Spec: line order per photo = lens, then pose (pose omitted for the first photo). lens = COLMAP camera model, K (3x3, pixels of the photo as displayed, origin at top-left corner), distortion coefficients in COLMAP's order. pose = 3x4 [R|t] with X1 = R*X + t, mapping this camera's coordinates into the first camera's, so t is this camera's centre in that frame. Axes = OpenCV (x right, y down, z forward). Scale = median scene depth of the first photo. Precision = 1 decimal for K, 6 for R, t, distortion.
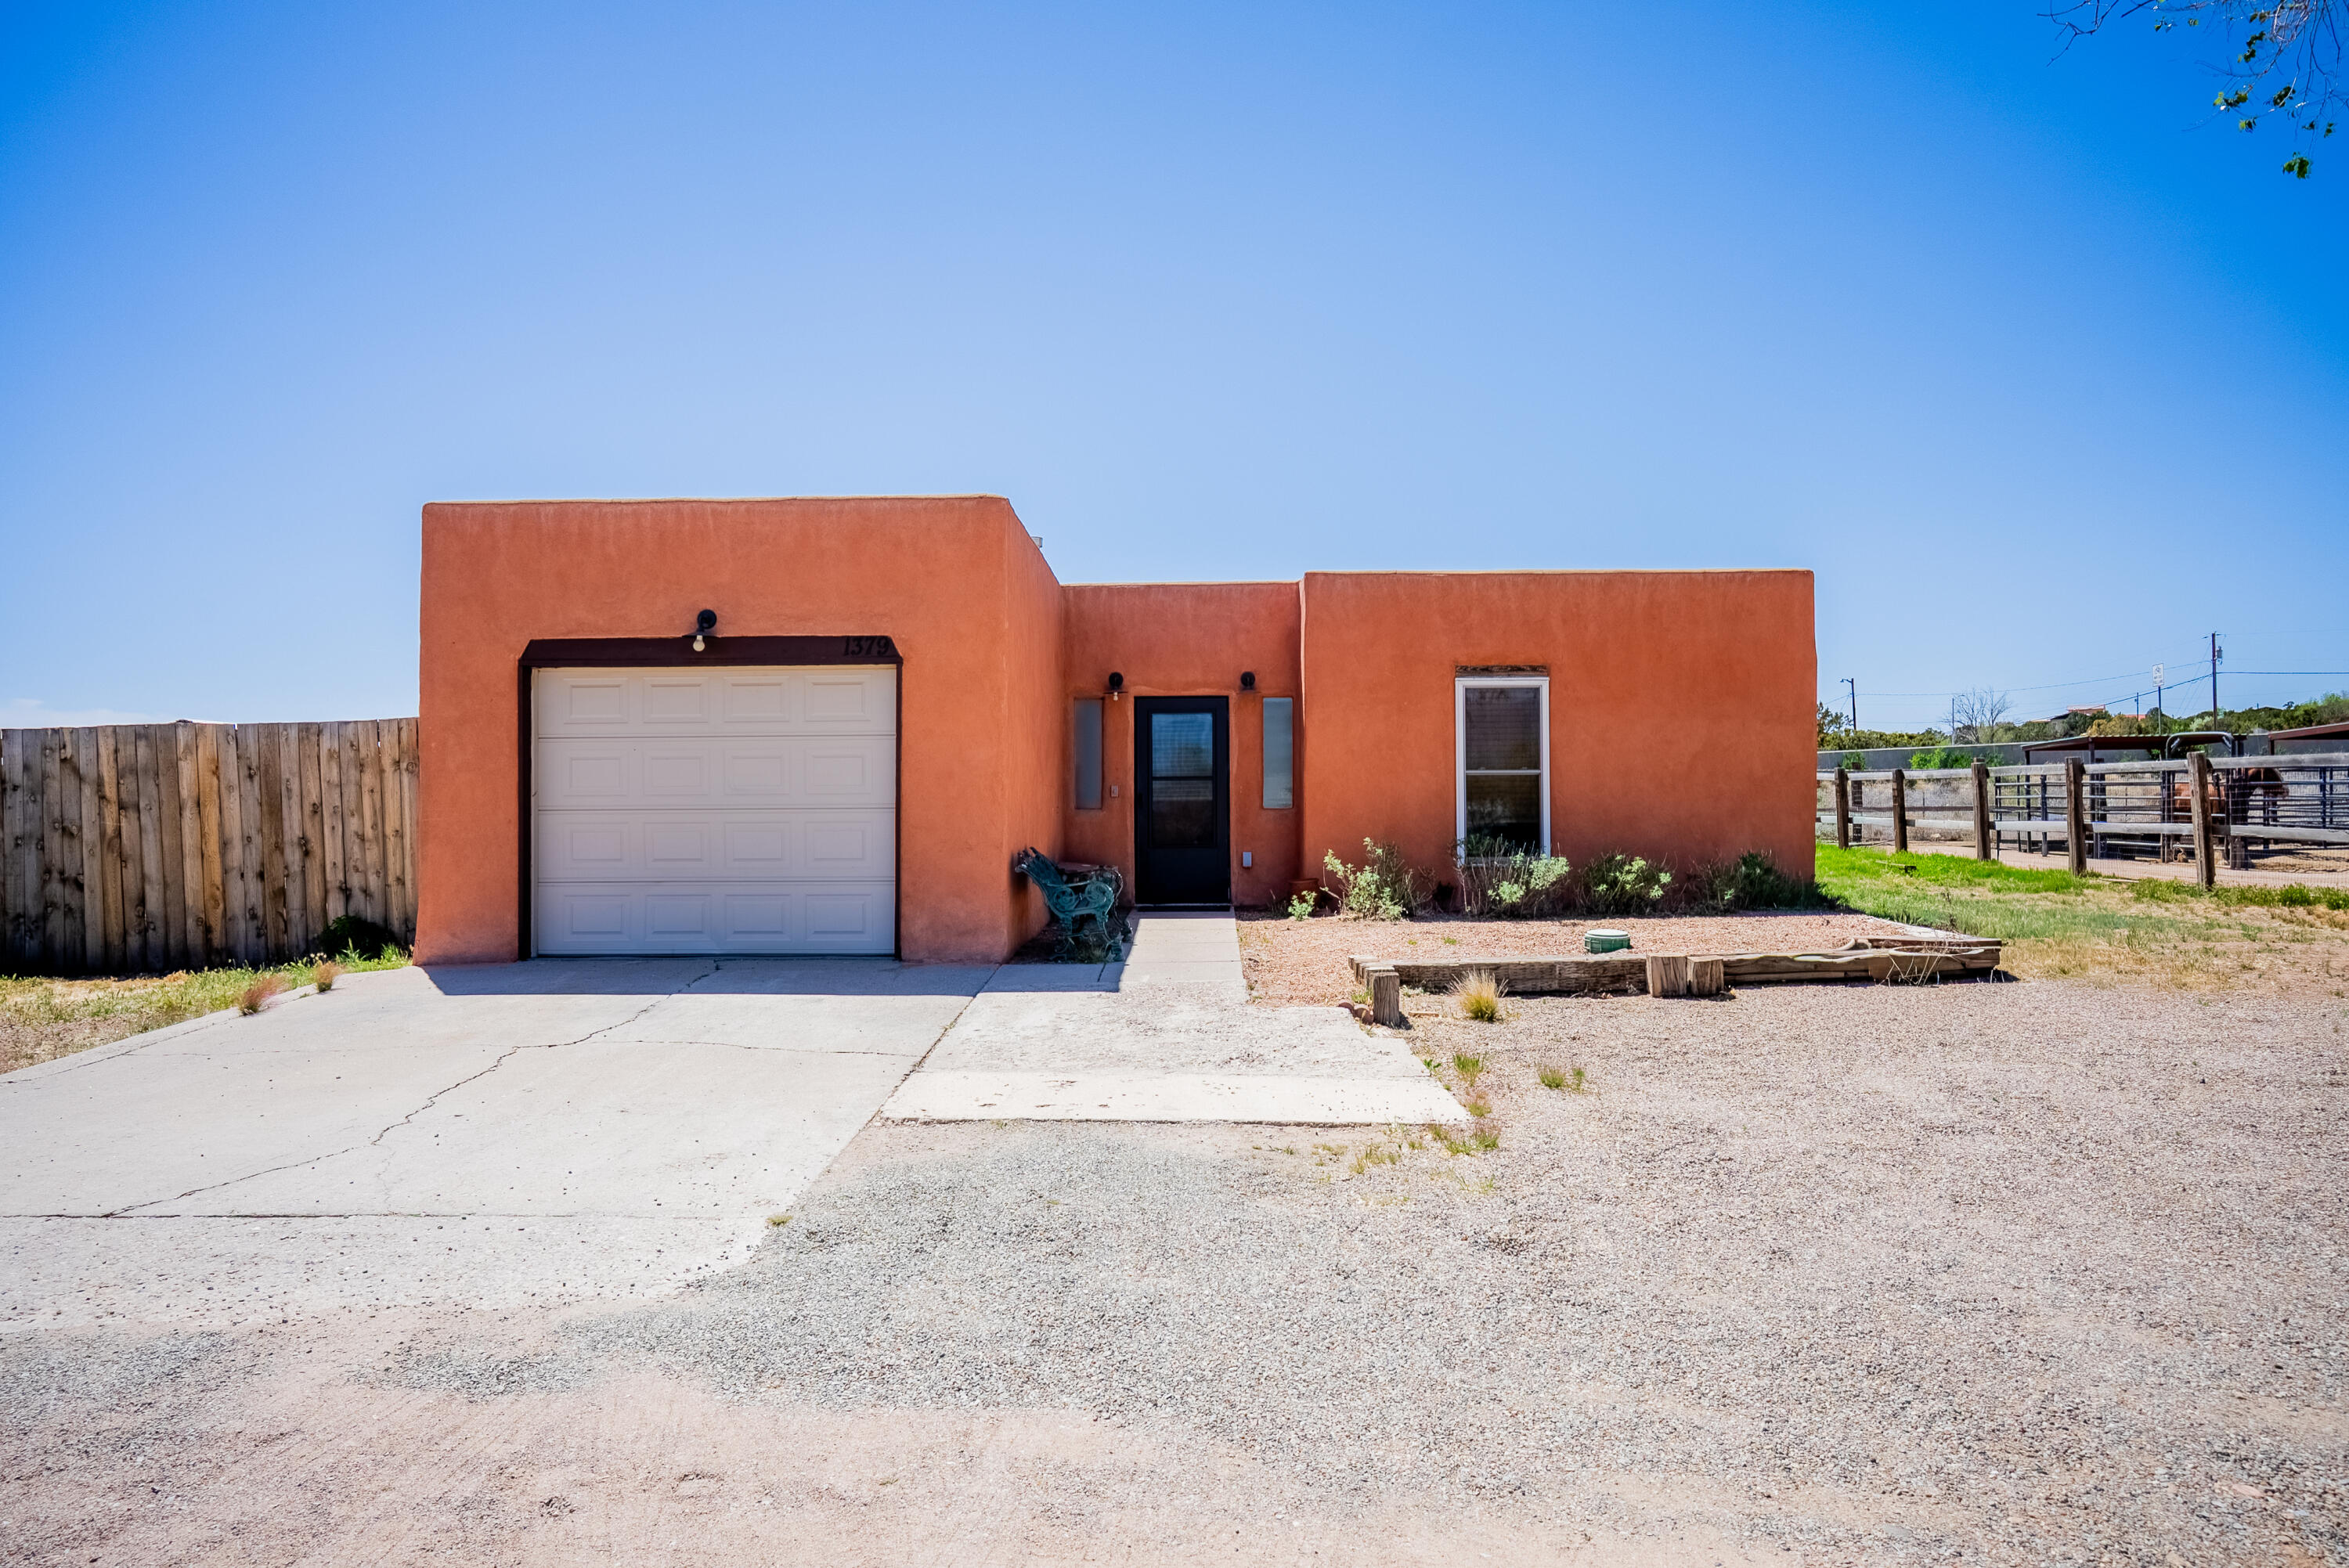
lens RADIAL K [[1610.2, 0, 1174.5], [0, 1610.2, 784.0], [0, 0, 1]] dist [-0.099994, 0.123235]
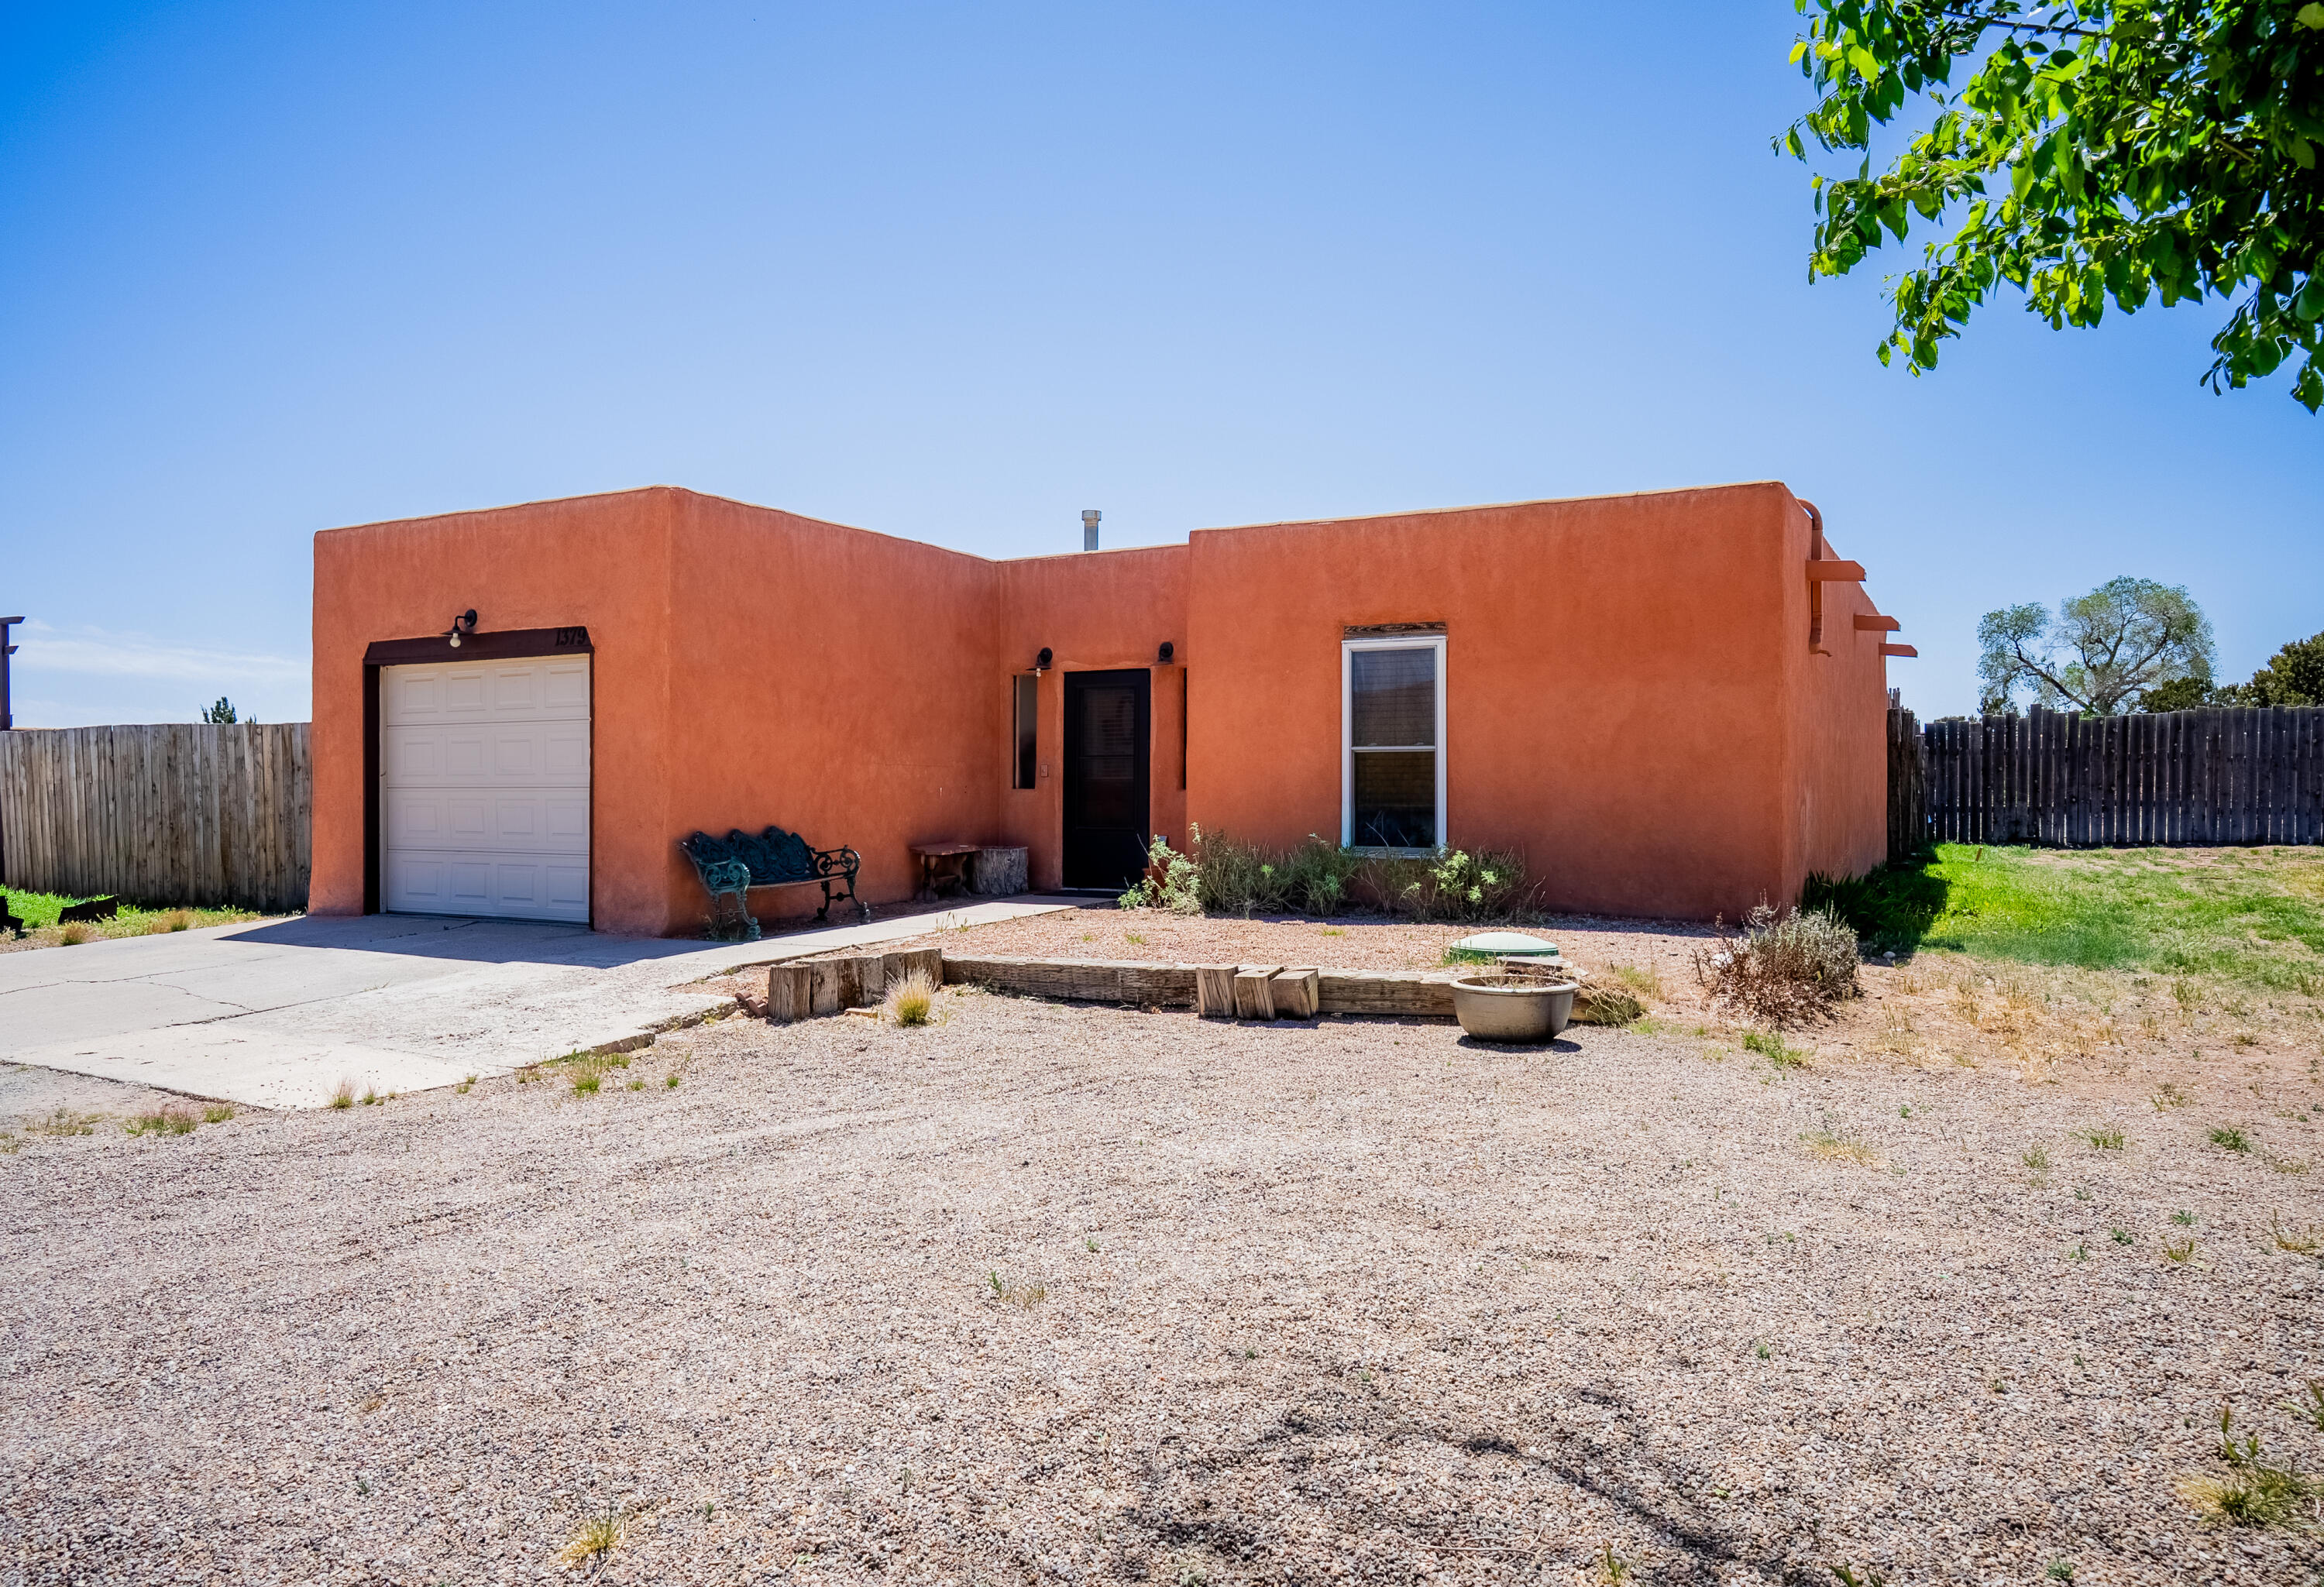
lens RADIAL K [[1645.4, 0, 1162.0], [0, 1645.4, 793.5], [0, 0, 1]] dist [-0.061787, 0.000265]
pose [[0.881836, 0.006781, -0.471507, 0.512754], [0.002654, 0.999809, 0.019342, -0.000678], [0.471548, -0.018307, 0.881650, 0.167604]]
